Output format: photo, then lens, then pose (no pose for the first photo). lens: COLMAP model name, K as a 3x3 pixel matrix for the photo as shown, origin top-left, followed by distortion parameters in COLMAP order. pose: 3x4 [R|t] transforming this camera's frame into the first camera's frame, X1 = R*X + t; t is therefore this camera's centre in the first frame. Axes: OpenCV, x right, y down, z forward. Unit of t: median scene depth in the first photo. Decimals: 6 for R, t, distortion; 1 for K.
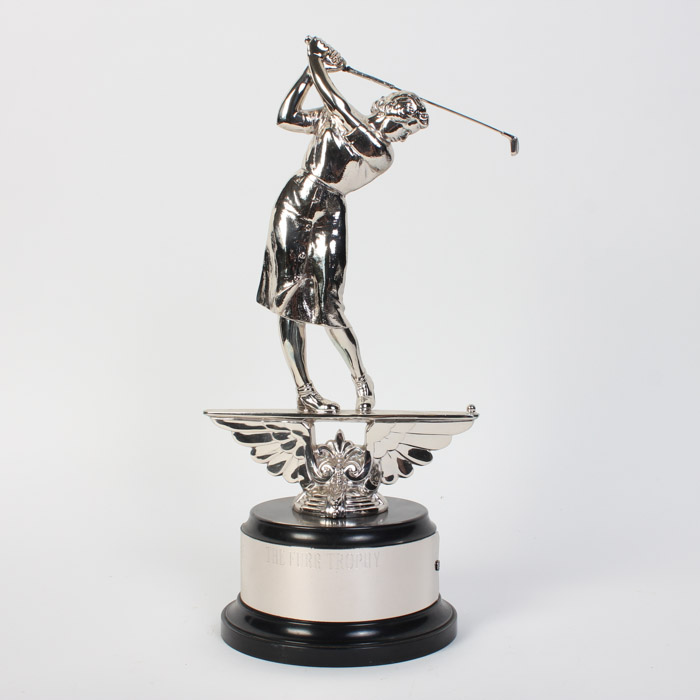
lens RADIAL K [[1181.7, 0, 350.0], [0, 1181.7, 350.0], [0, 0, 1]] dist [-0.019972, -0.092589]
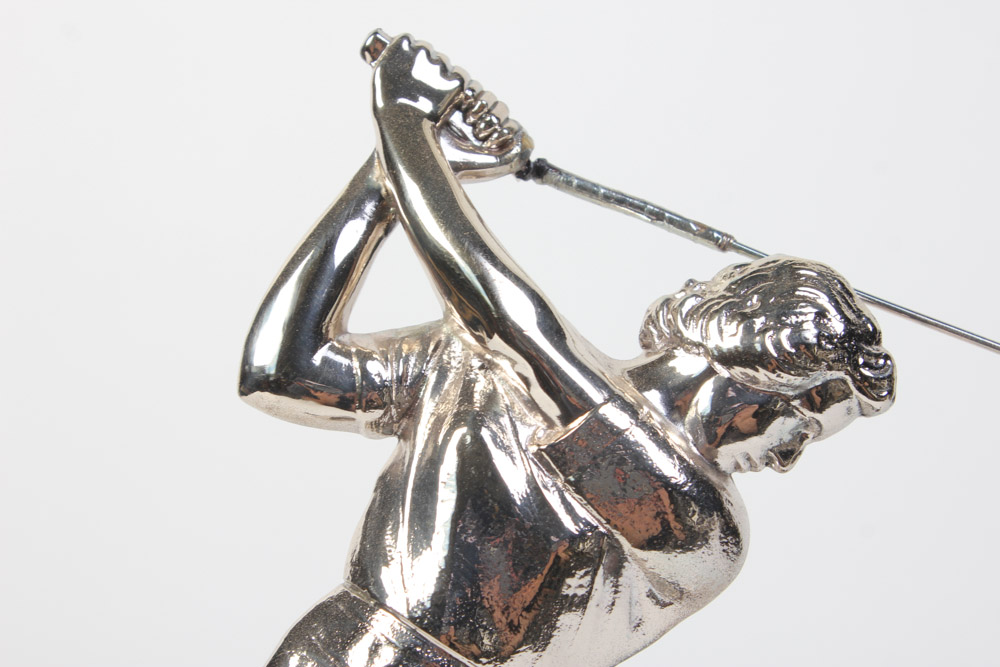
lens RADIAL K [[2386.6, 0, 500.0], [0, 2386.6, 333.5], [0, 0, 1]] dist [0.047403, 0.035674]
pose [[0.997556, 0.003835, 0.069760, -0.043745], [0.011745, 0.975078, -0.221550, -0.099680], [-0.068871, 0.221828, 0.972651, 0.543308]]
